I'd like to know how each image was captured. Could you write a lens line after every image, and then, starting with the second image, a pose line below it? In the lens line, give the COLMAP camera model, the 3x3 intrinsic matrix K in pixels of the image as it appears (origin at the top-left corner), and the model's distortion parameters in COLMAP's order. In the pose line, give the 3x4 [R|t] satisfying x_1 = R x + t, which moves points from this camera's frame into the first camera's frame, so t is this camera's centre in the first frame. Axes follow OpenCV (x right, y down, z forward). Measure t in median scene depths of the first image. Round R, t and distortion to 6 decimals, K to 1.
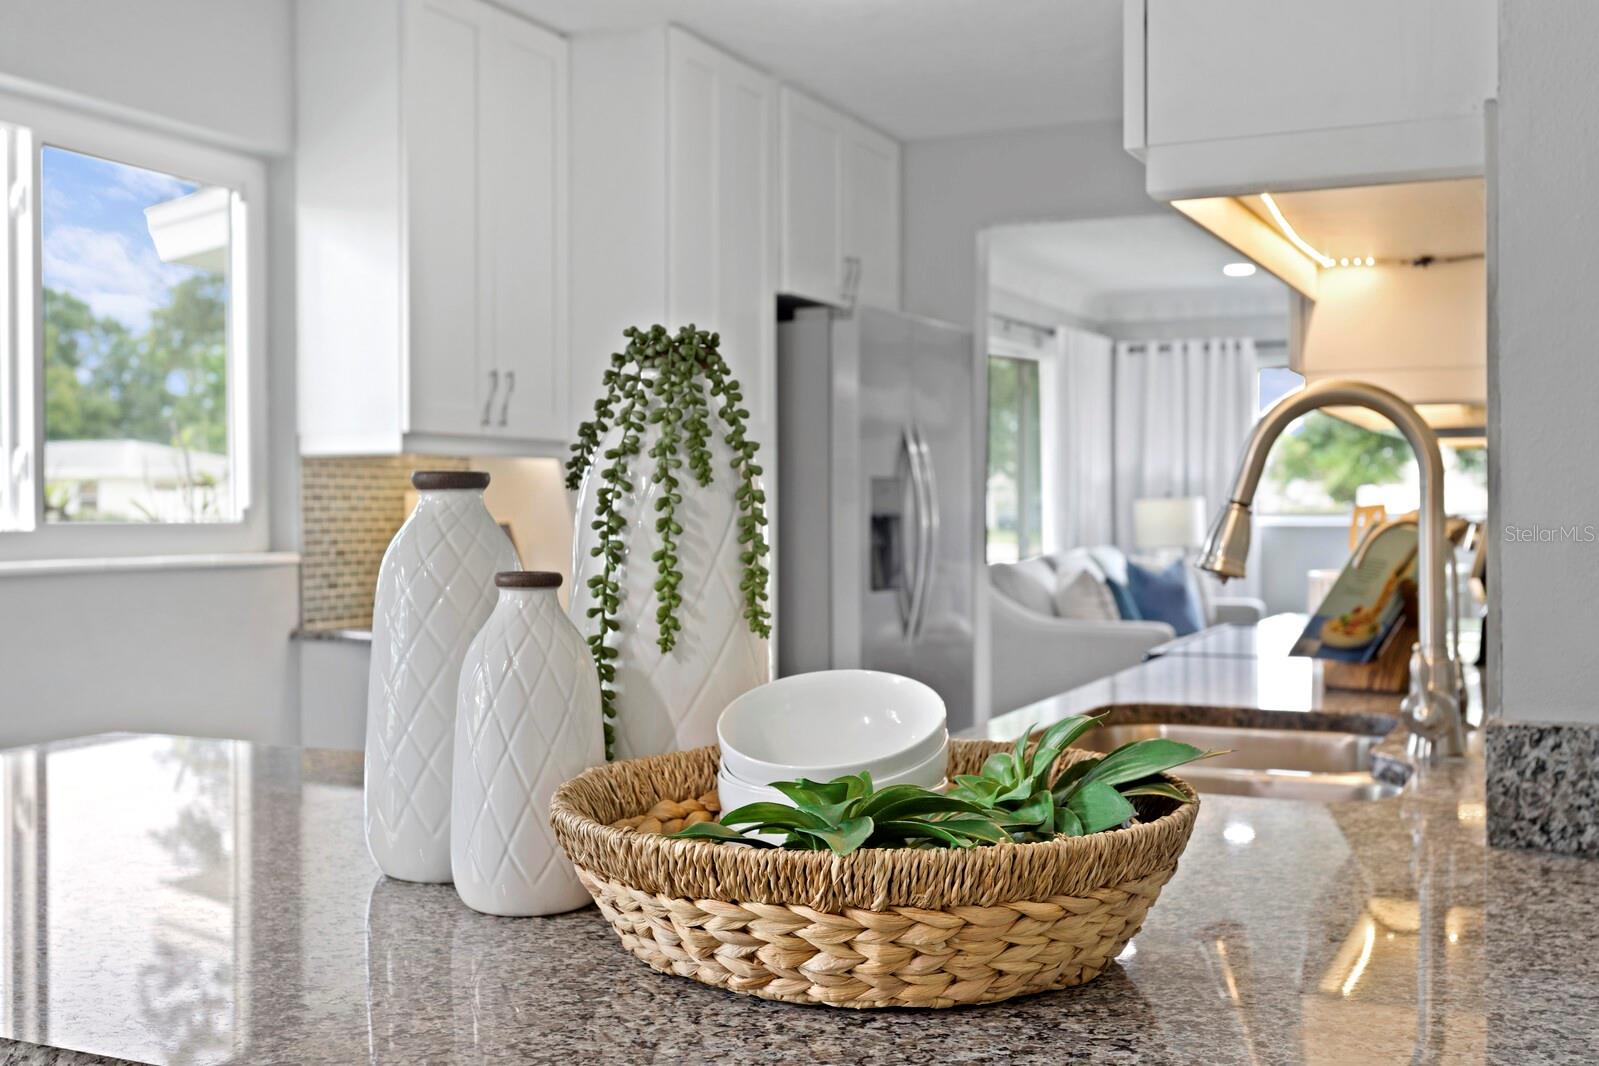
lens RADIAL K [[1775.4, 0, 797.3], [0, 1775.4, 527.9], [0, 0, 1]] dist [-0.007518, 0.000000]
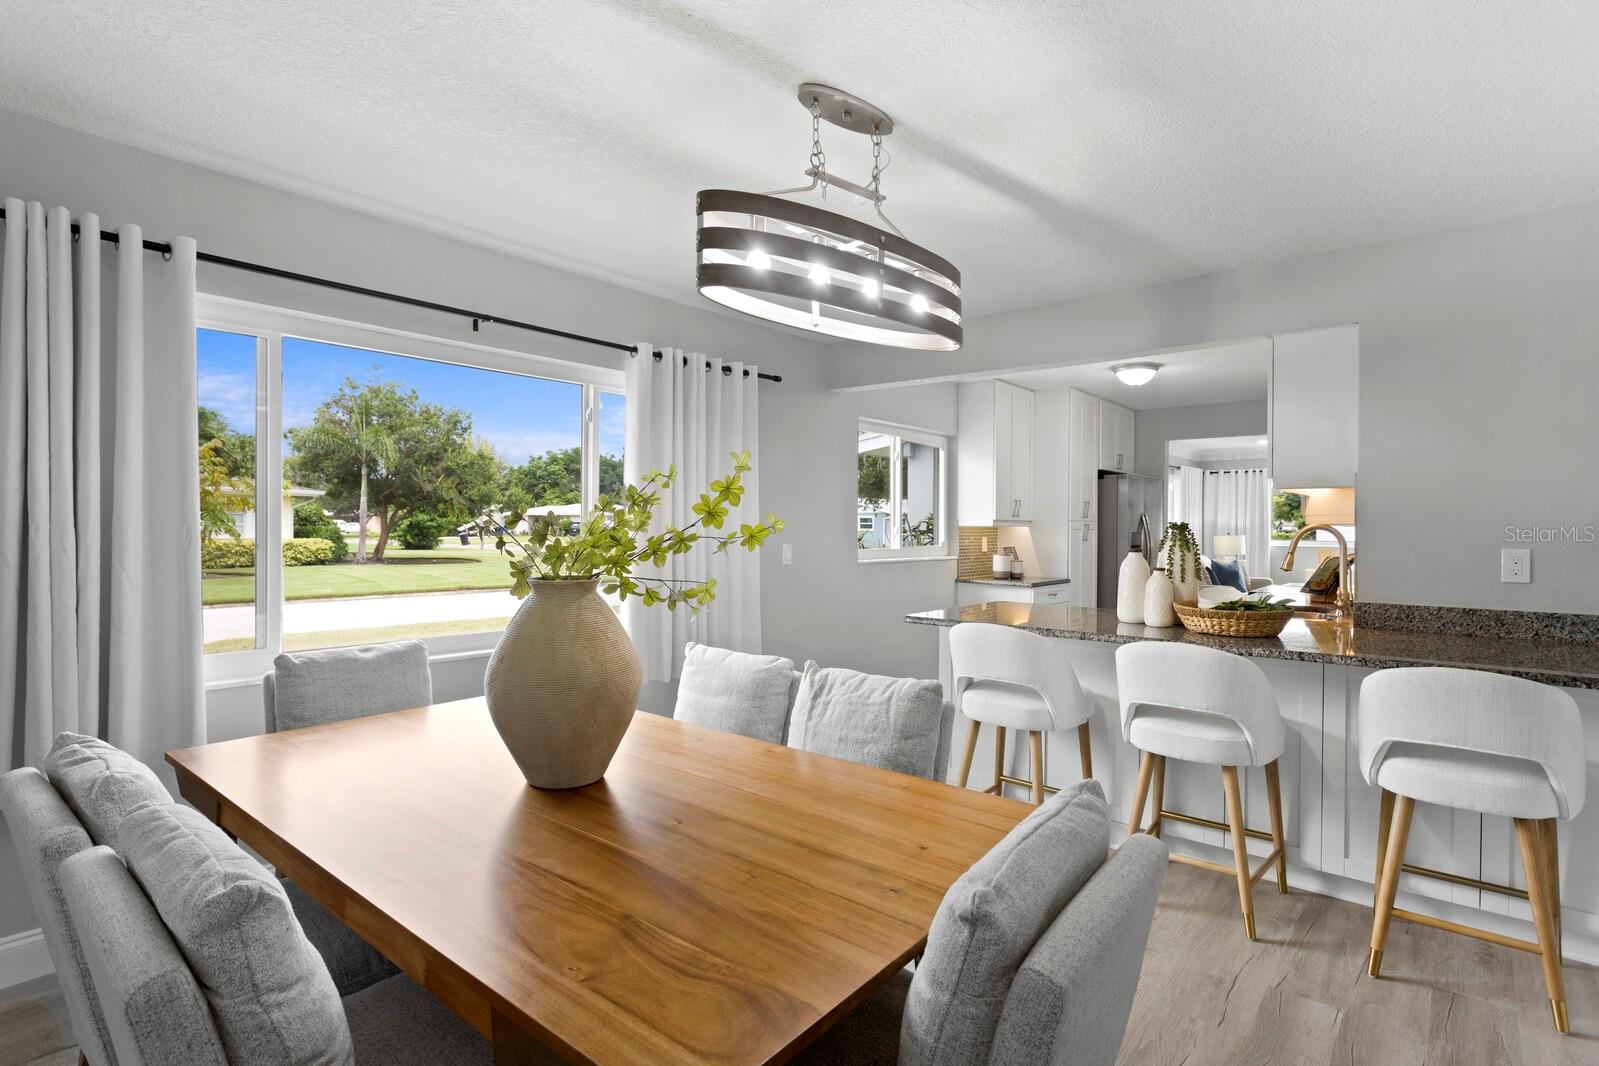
lens RADIAL K [[797.0, 0, 796.2], [0, 797.0, 534.7], [0, 0, 1]] dist [-0.012810, 0.004178]
pose [[0.963056, 0.011157, -0.269072, -0.175037], [-0.012160, 0.999924, -0.002062, -0.018387], [0.269028, 0.005257, 0.963118, -0.526298]]
